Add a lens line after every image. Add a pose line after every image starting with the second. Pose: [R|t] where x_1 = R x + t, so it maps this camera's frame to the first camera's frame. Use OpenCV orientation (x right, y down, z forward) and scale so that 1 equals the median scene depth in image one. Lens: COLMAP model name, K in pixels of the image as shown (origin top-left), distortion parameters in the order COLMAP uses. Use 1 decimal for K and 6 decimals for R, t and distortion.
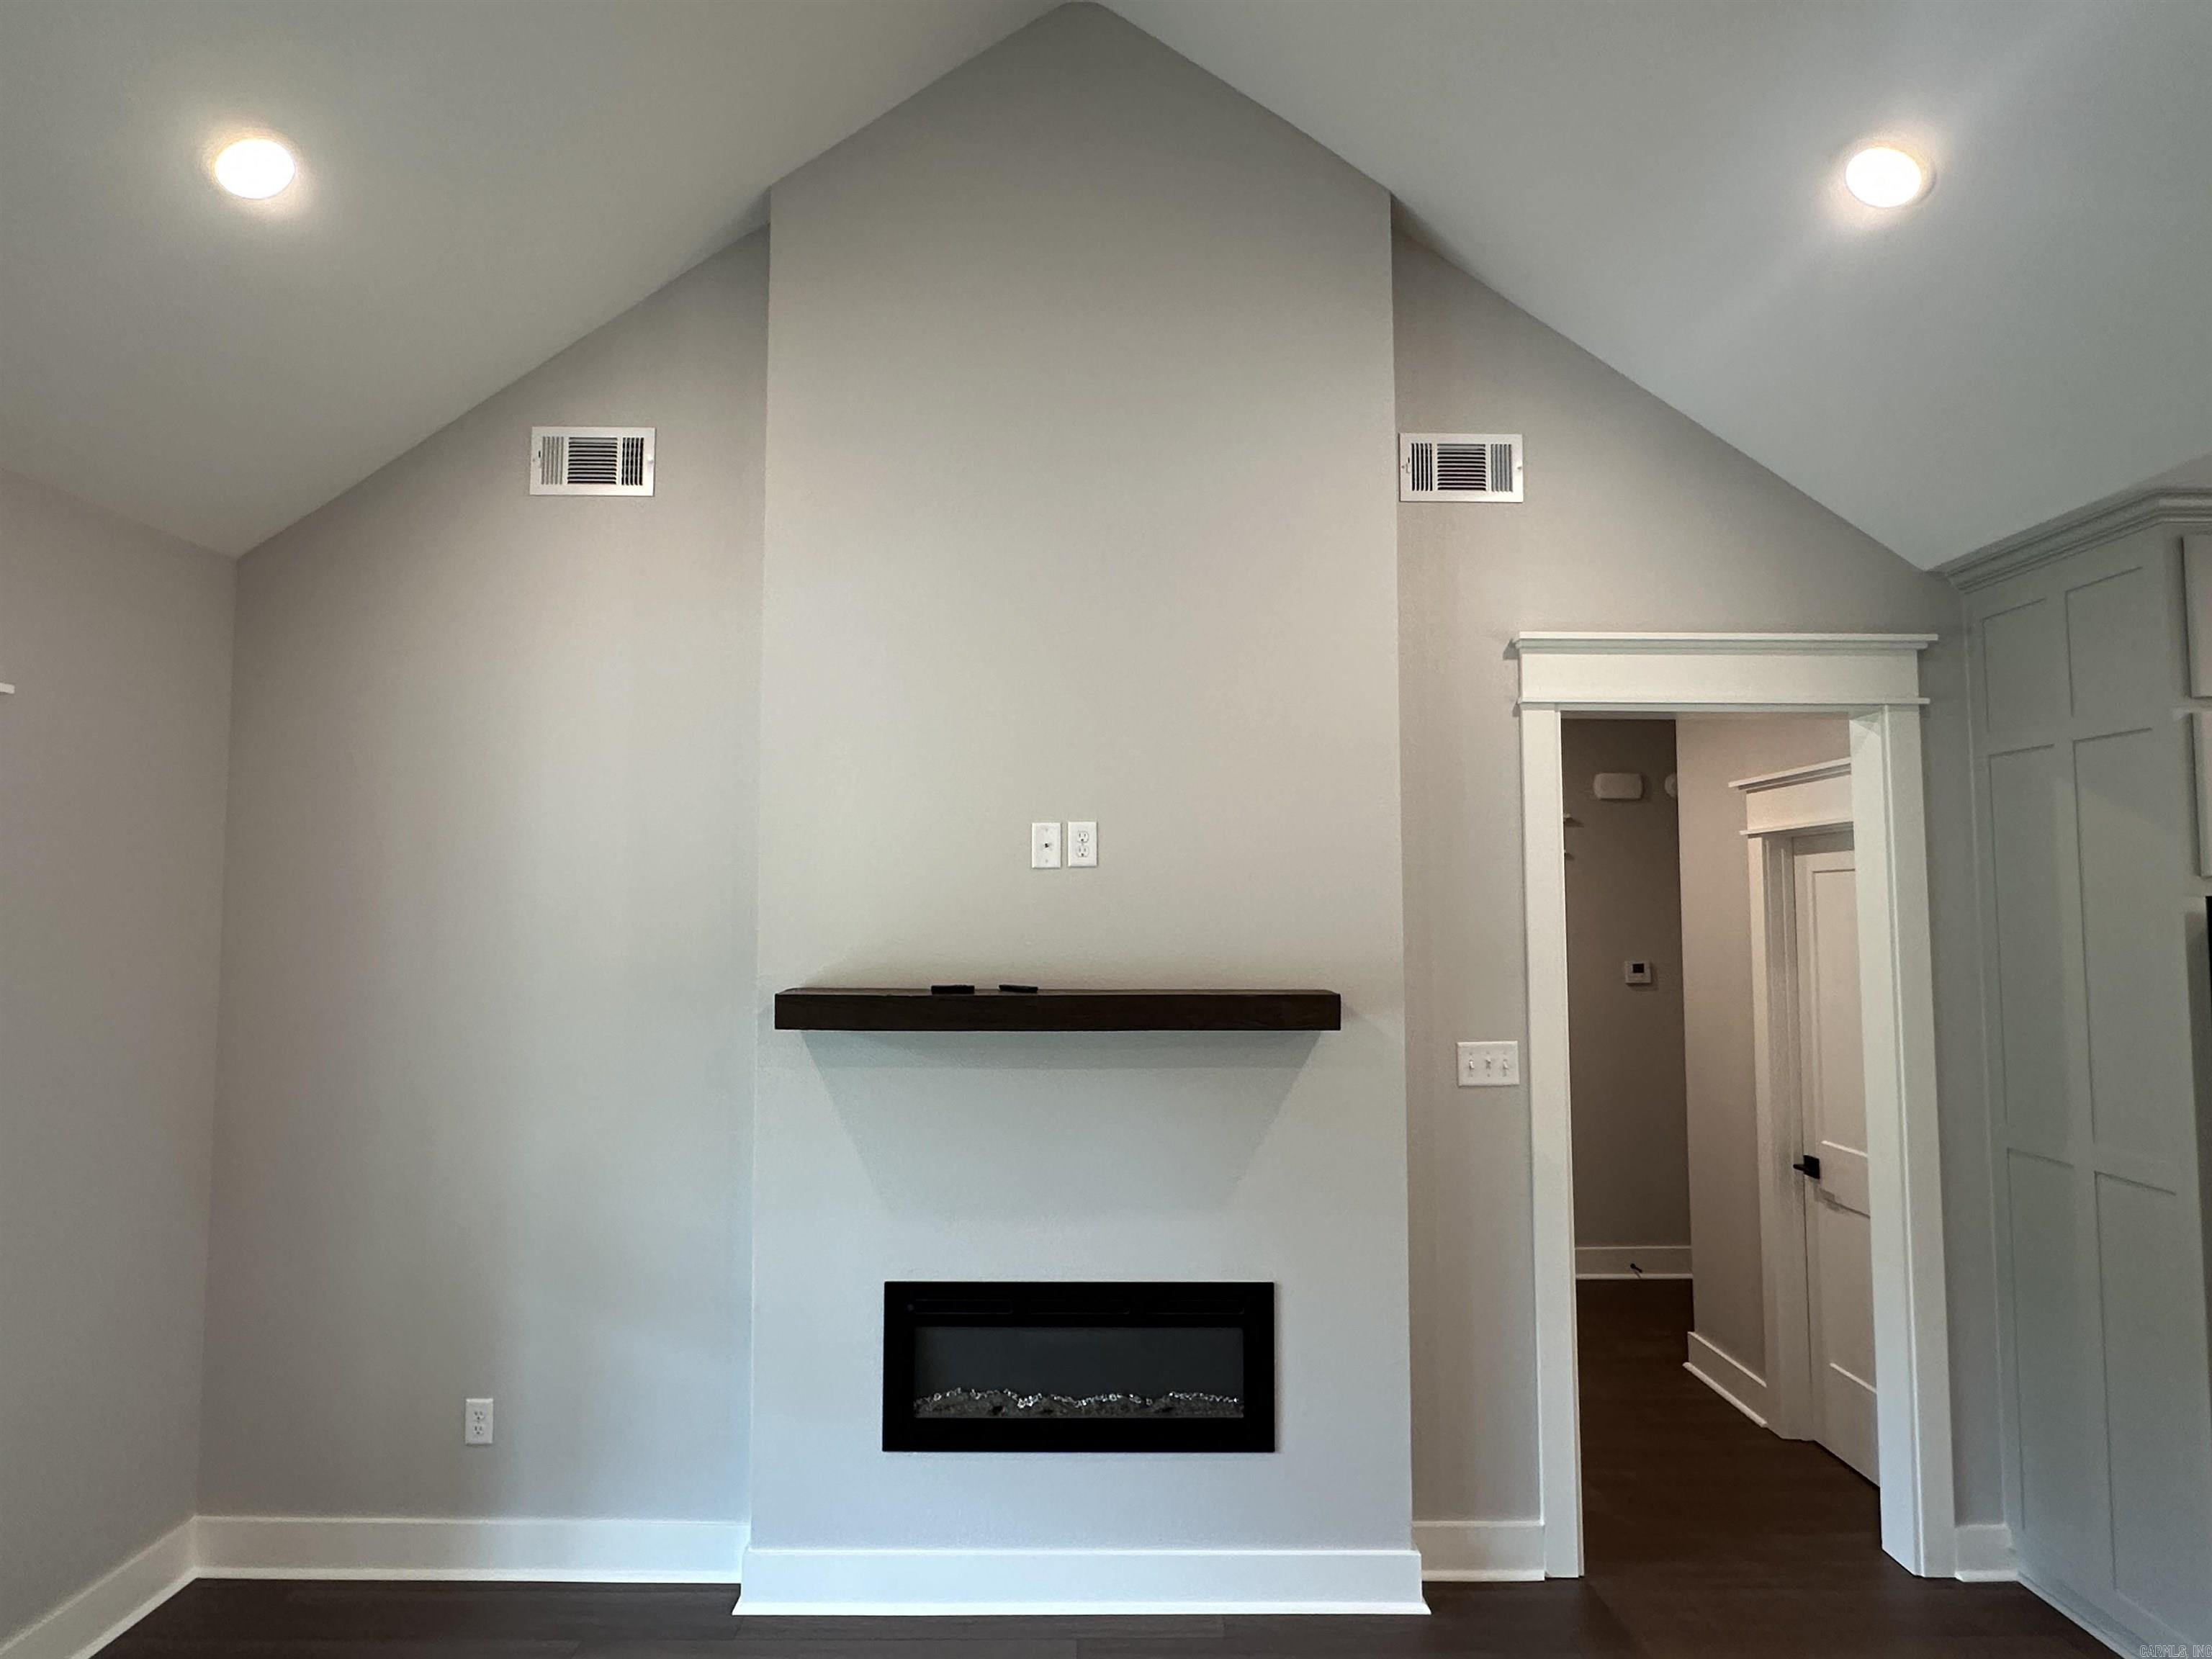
lens RADIAL K [[1212.1, 0, 1106.0], [0, 1212.1, 829.5], [0, 0, 1]] dist [-0.003735, -0.000681]
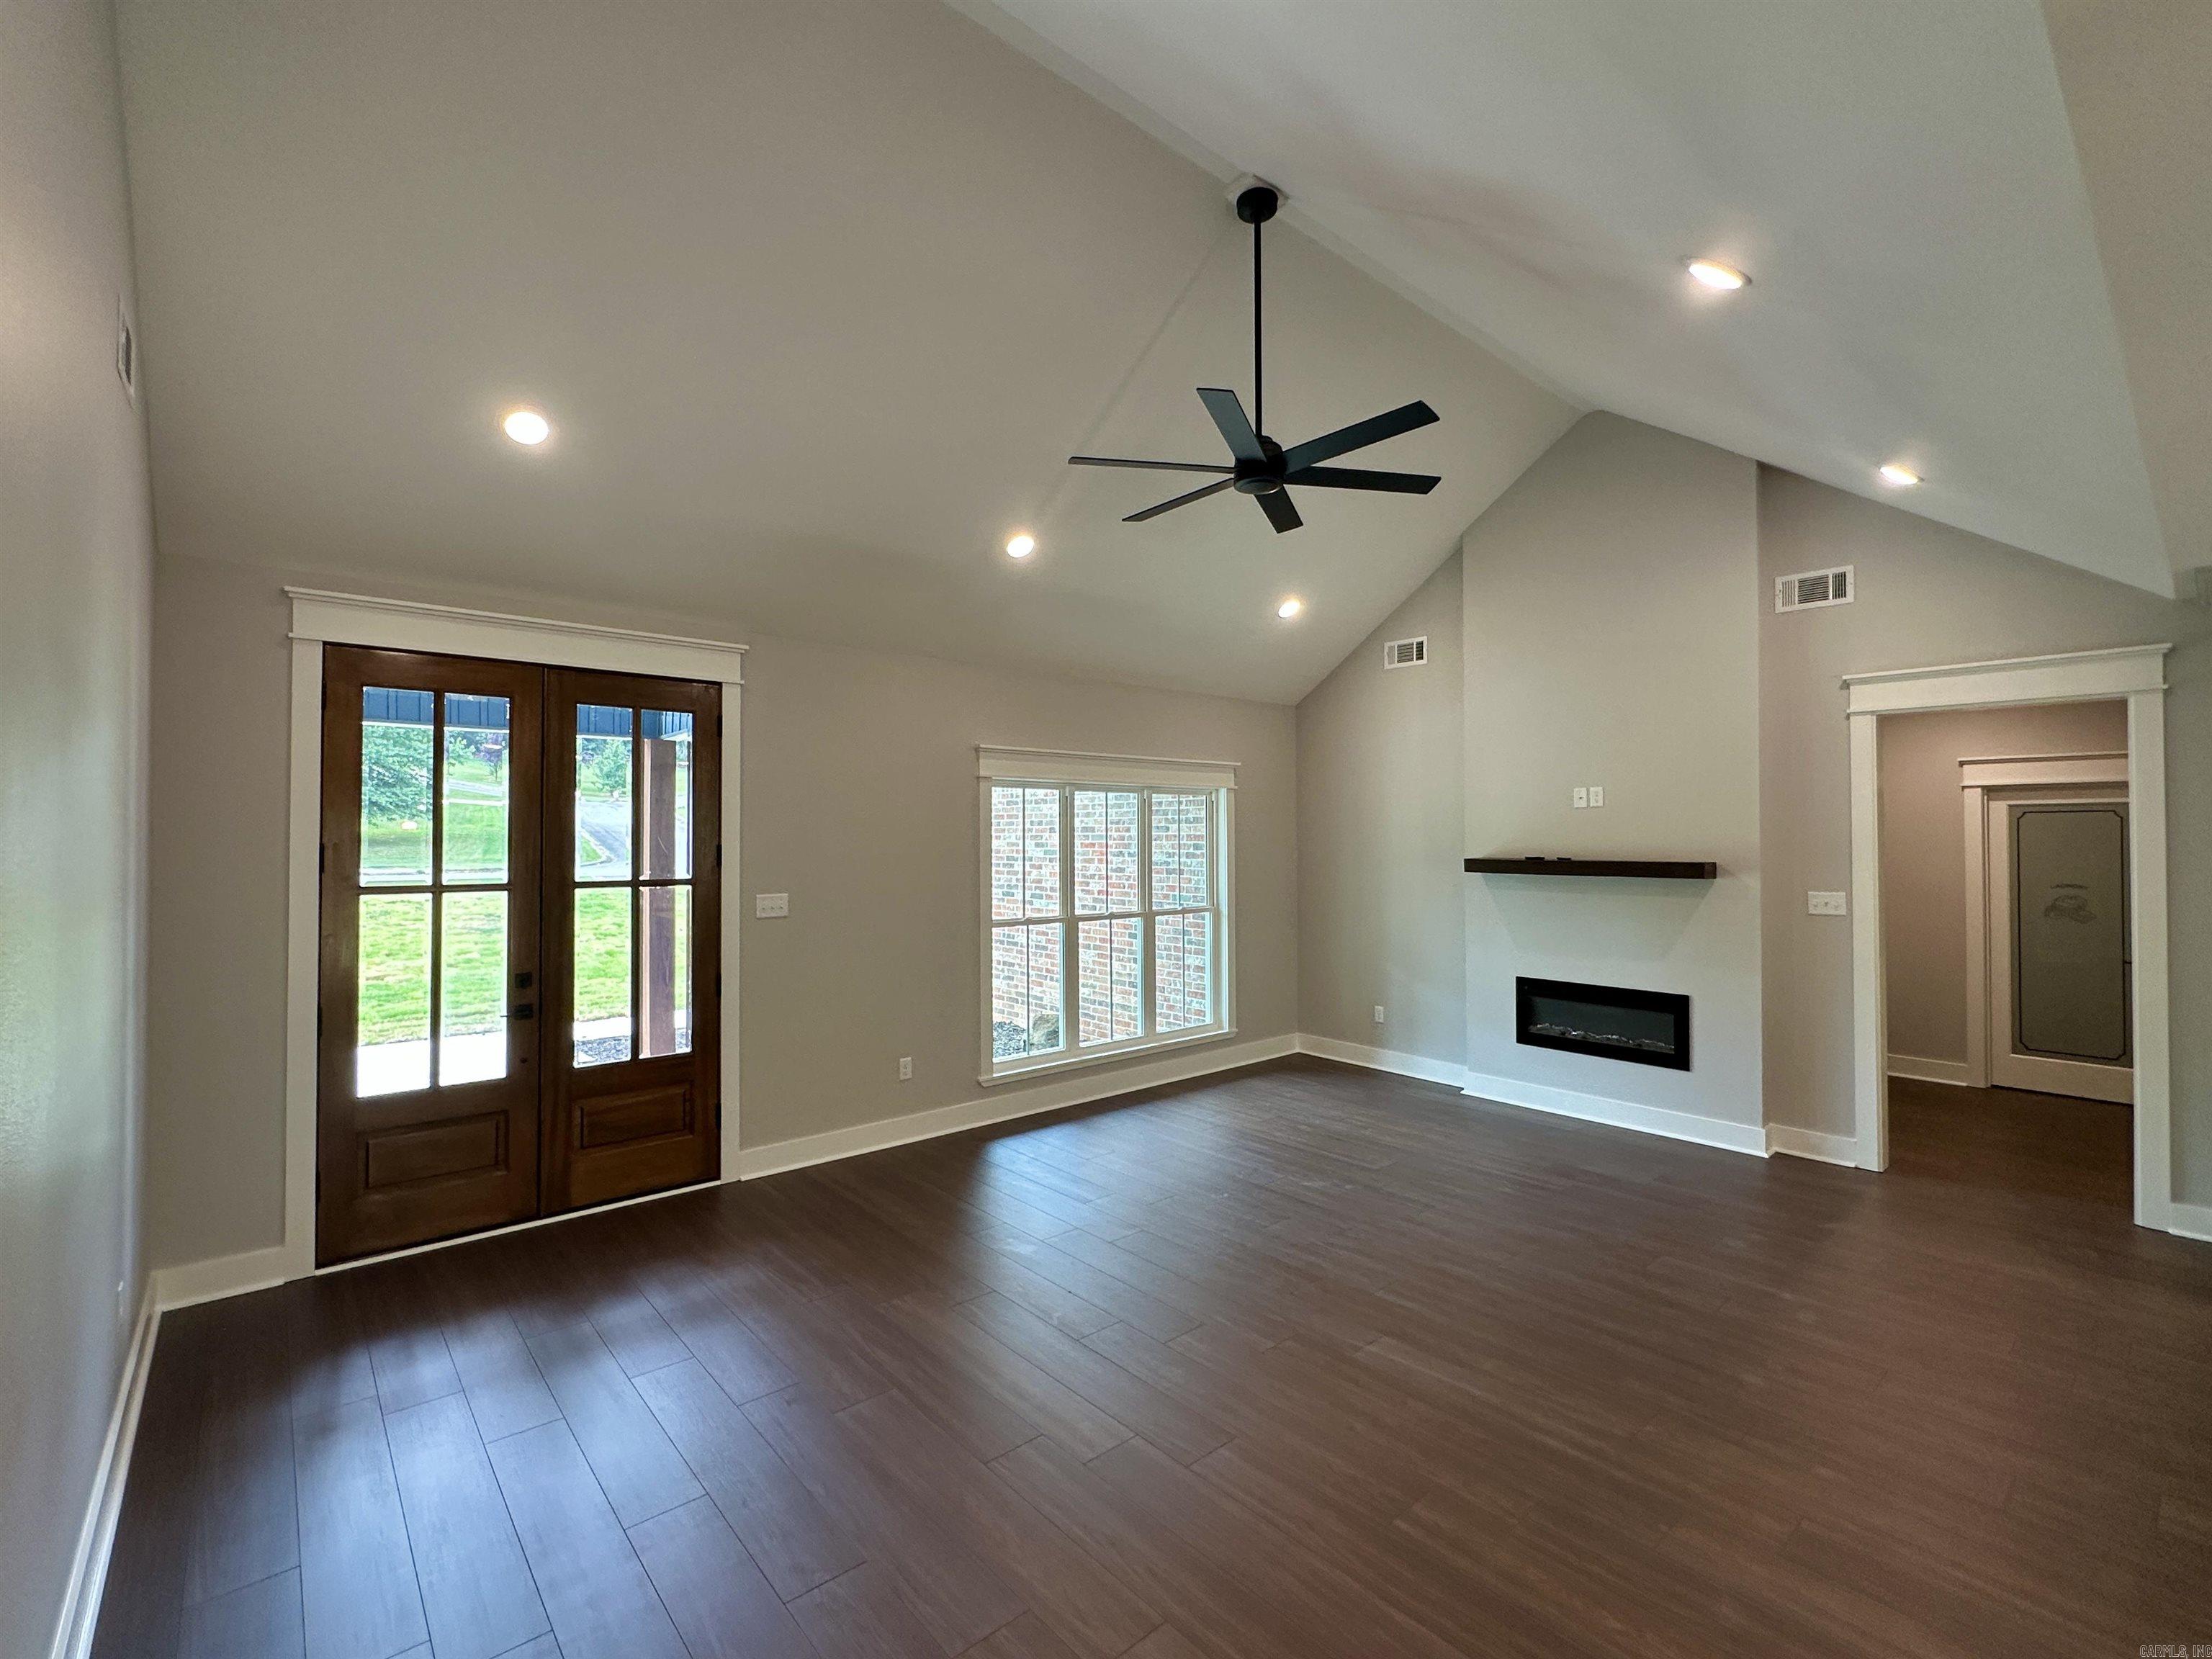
lens RADIAL K [[971.7, 0, 1106.0], [0, 971.7, 829.5], [0, 0, 1]] dist [-0.000708, -0.000237]
pose [[0.652304, -0.007482, -0.757921, 0.757179], [0.049972, 0.998200, 0.033155, -0.033320], [0.756309, -0.059501, 0.651503, -0.886807]]
